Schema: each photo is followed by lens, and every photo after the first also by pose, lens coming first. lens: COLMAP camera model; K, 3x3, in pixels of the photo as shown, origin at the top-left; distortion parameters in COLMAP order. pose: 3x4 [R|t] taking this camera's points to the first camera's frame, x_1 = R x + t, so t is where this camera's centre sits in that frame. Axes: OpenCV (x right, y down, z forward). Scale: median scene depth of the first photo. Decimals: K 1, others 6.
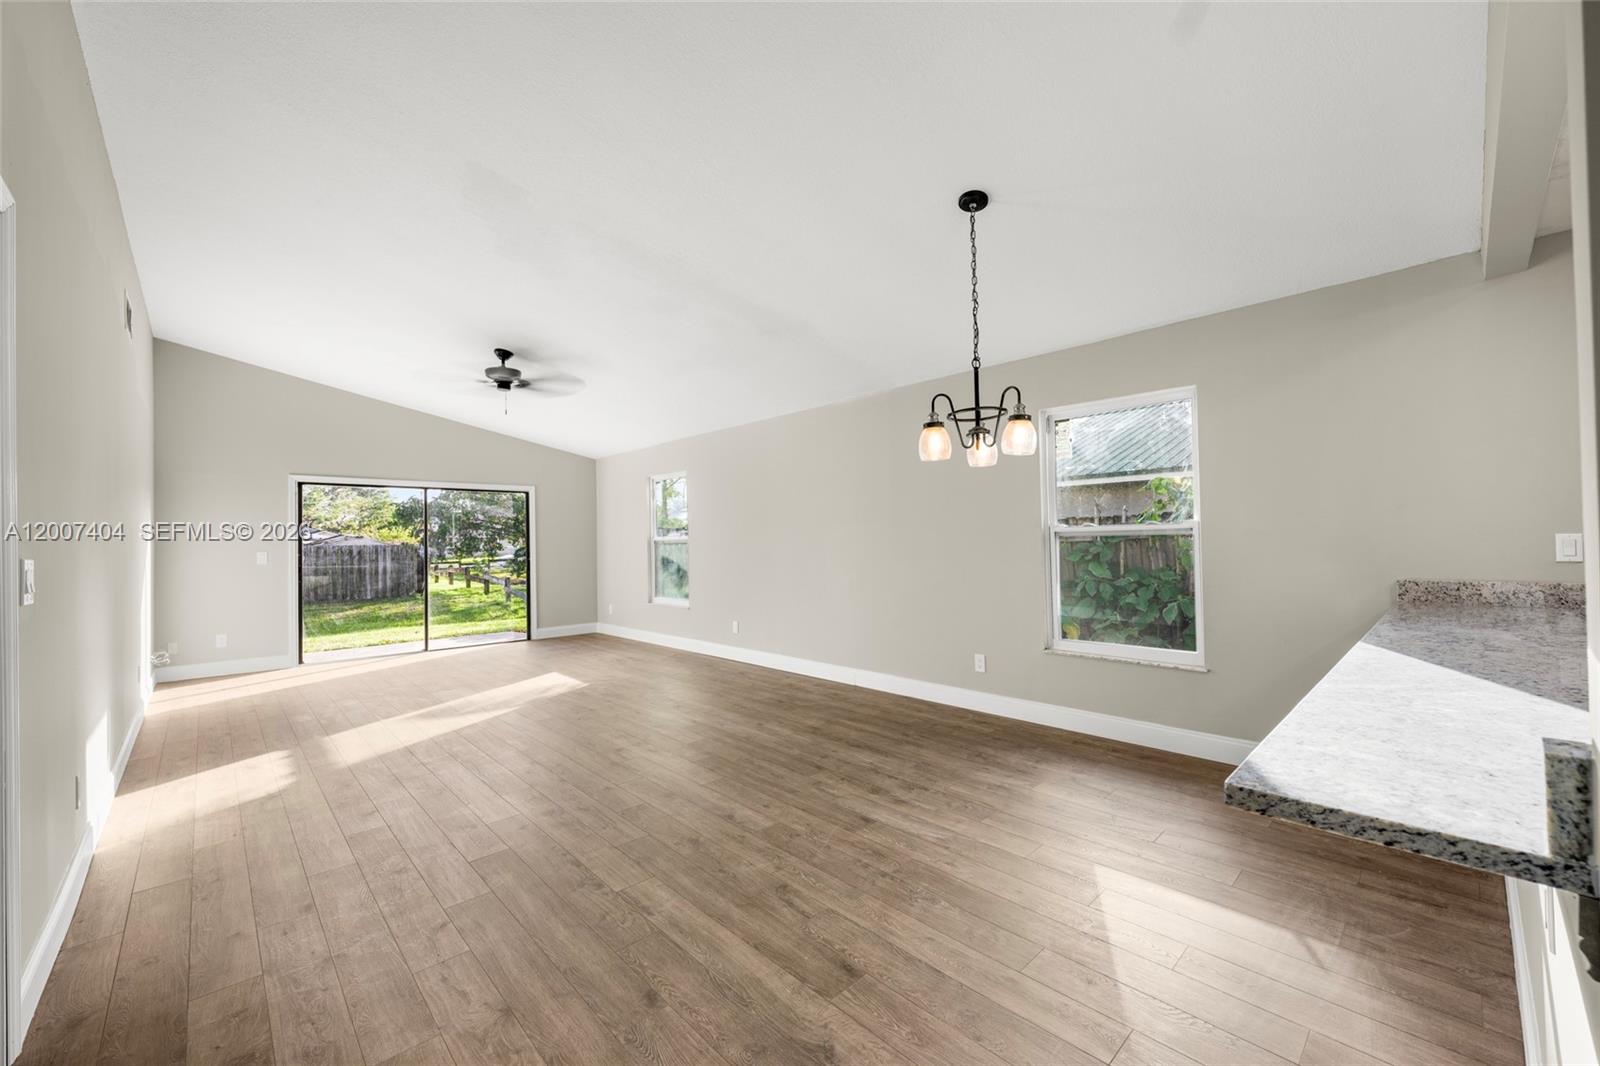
lens RADIAL K [[628.4, 0, 797.4], [0, 628.4, 532.5], [0, 0, 1]] dist [-0.000561, -0.000344]
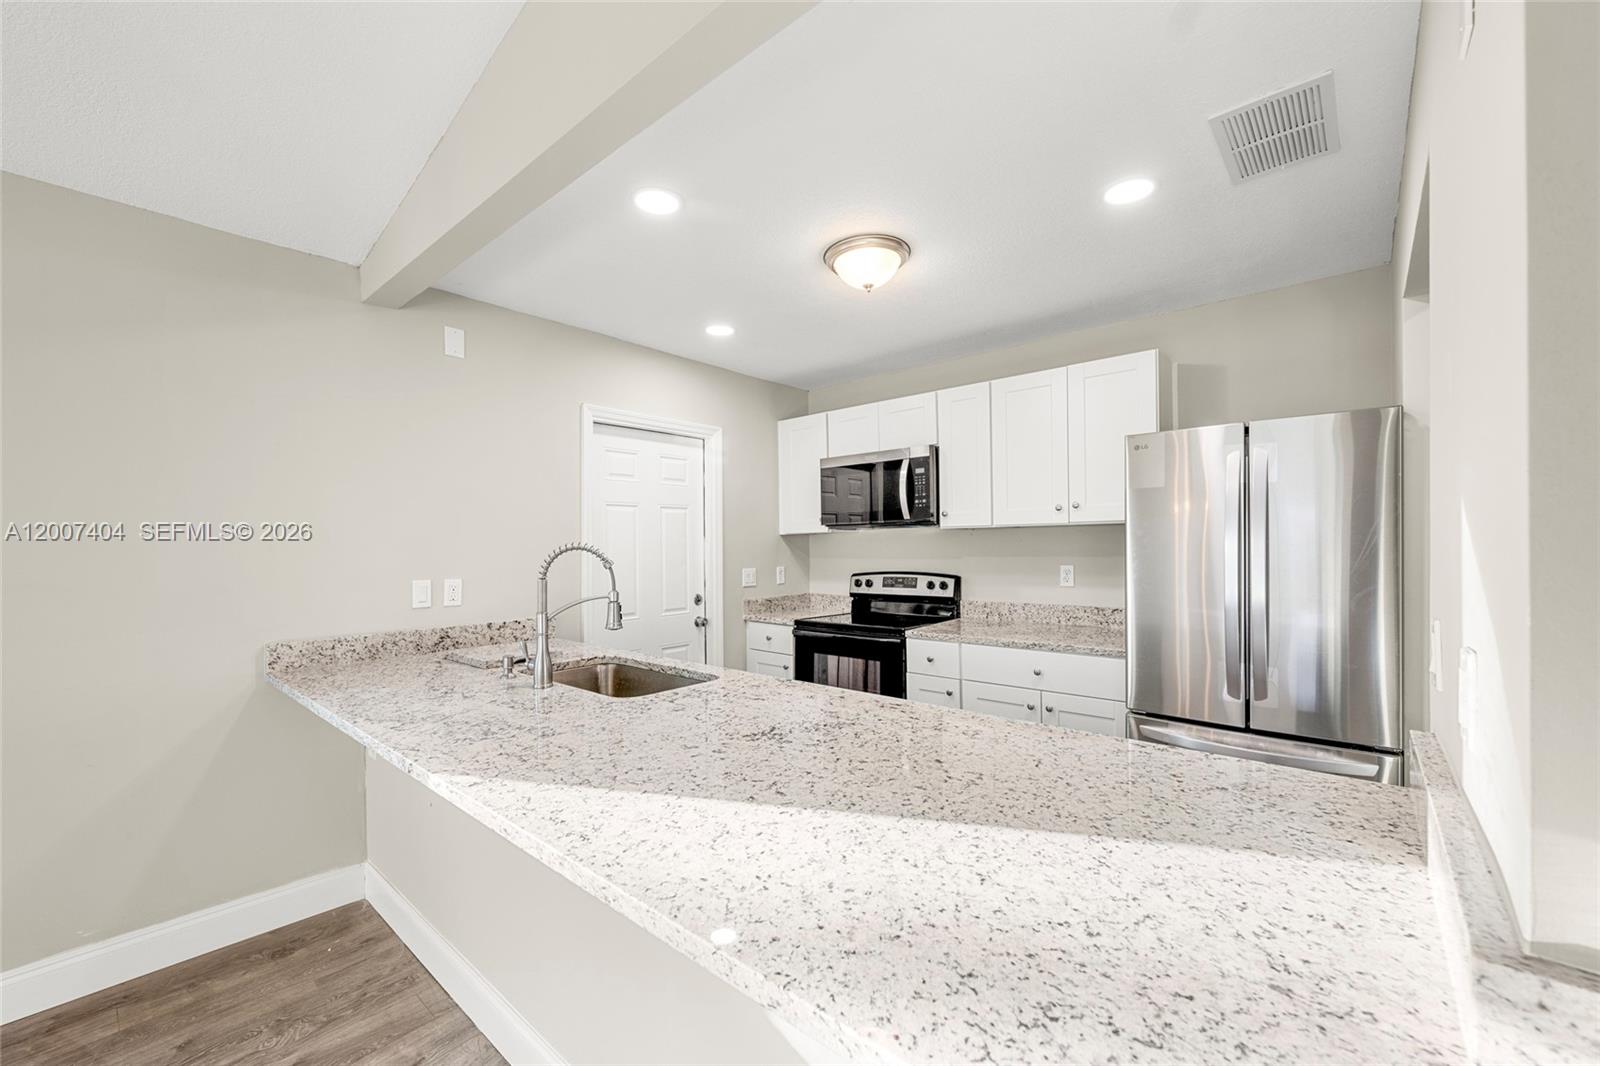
lens RADIAL K [[635.0, 0, 794.1], [0, 635.0, 545.5], [0, 0, 1]] dist [-0.001451, -0.000068]
pose [[-0.095066, 0.018098, 0.995306, 0.077863], [-0.002947, 0.999825, -0.018462, -0.021736], [-0.995467, -0.004689, -0.094996, 0.282353]]
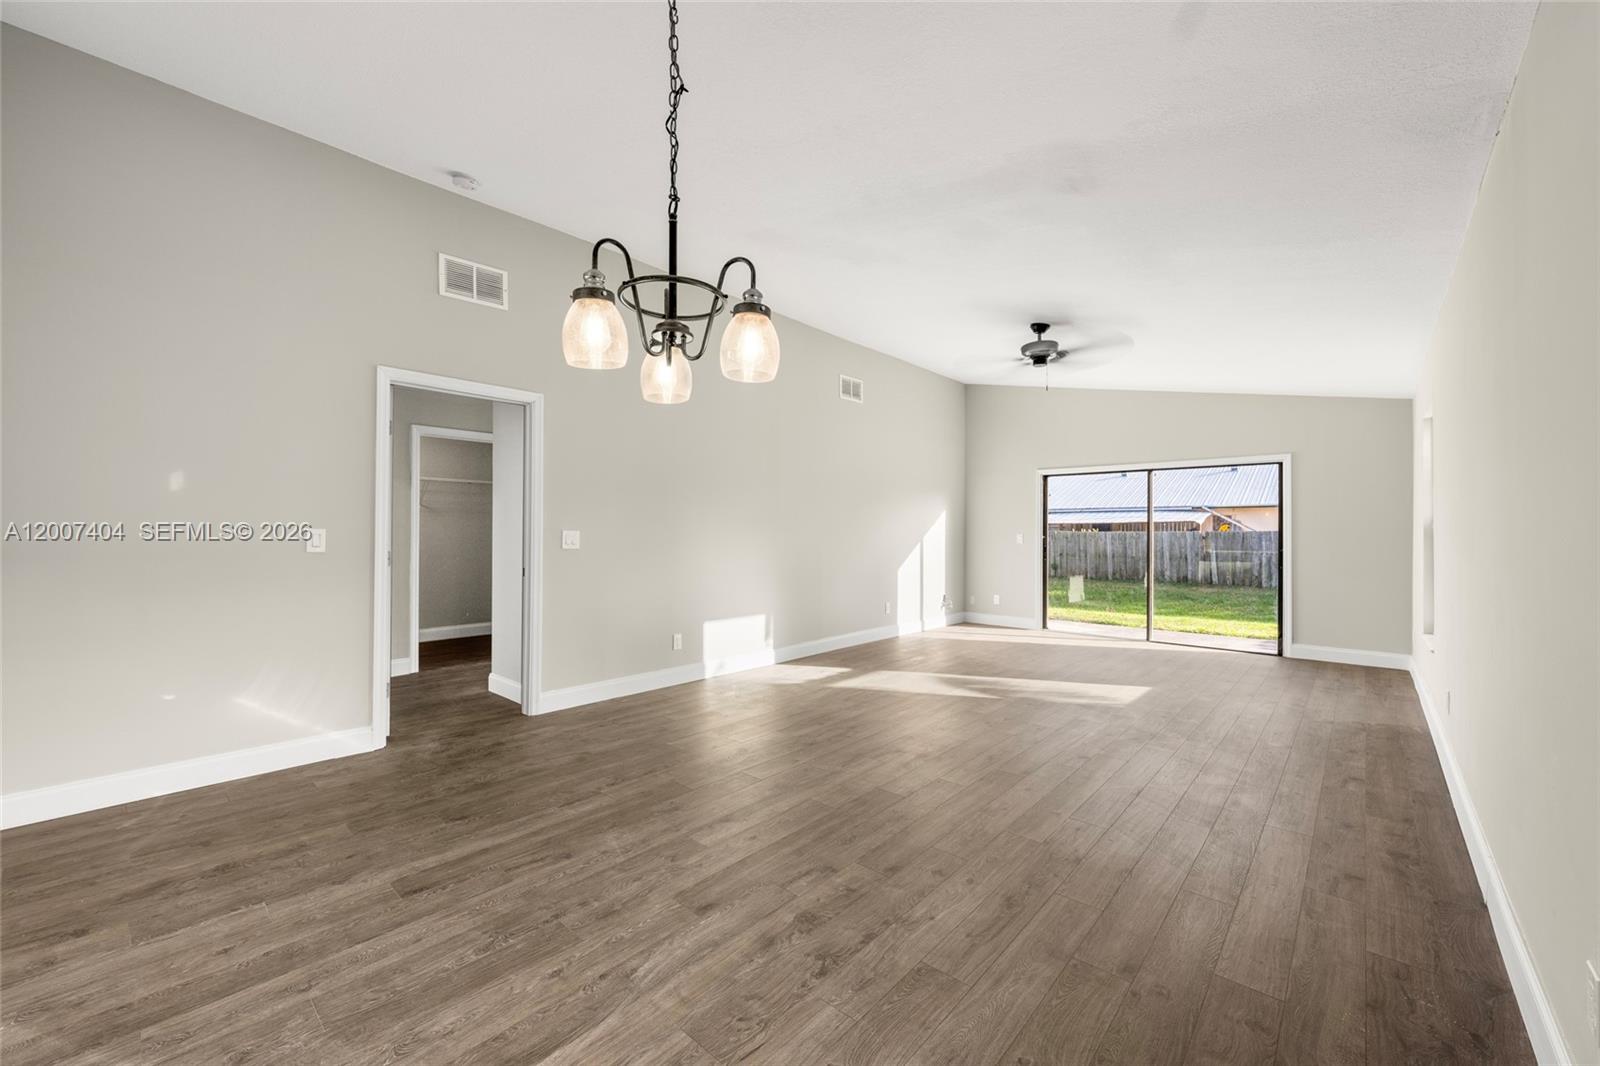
lens RADIAL K [[628.4, 0, 797.4], [0, 628.4, 532.5], [0, 0, 1]] dist [-0.000561, -0.000344]
pose [[0.080053, 0.015820, -0.996665, 0.525707], [0.008395, 0.999828, 0.016544, 0.005958], [0.996755, -0.009692, 0.079907, 0.658520]]
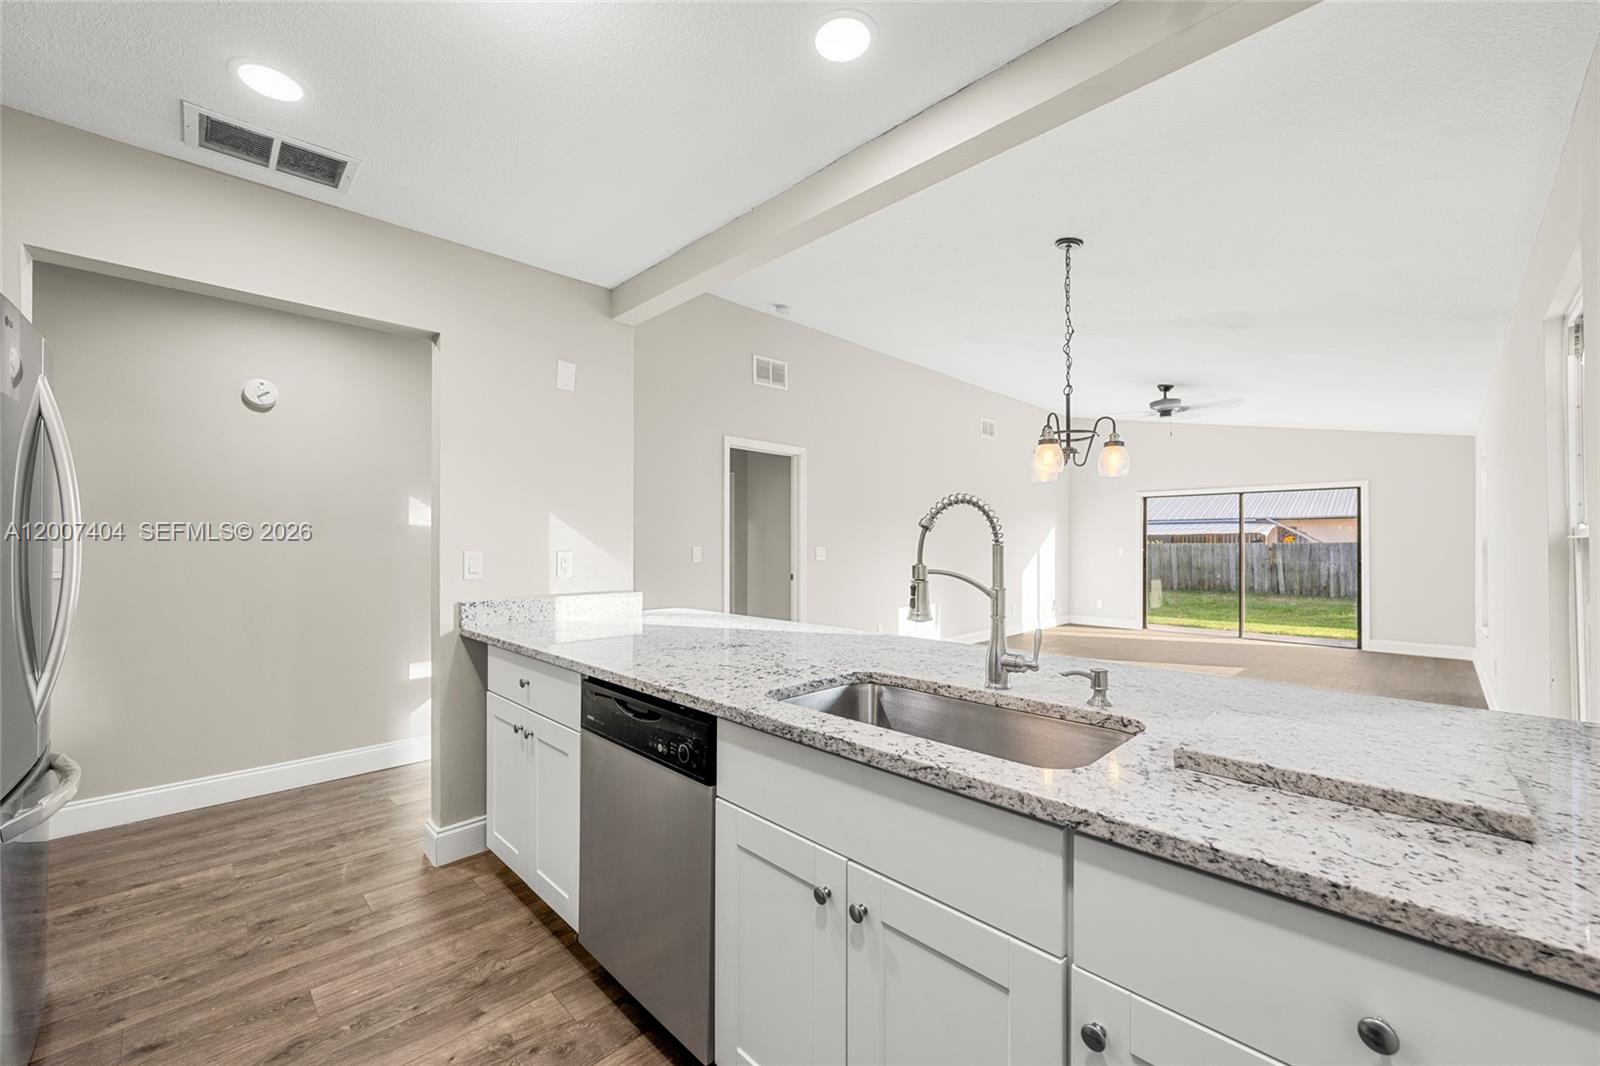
lens RADIAL K [[633.7, 0, 796.5], [0, 633.7, 541.7], [0, 0, 1]] dist [-0.000374, -0.000043]
pose [[0.024444, 0.012320, -0.999625, 0.868844], [0.011484, 0.999855, 0.012604, -0.012461], [0.999635, -0.011787, 0.024299, 0.302121]]
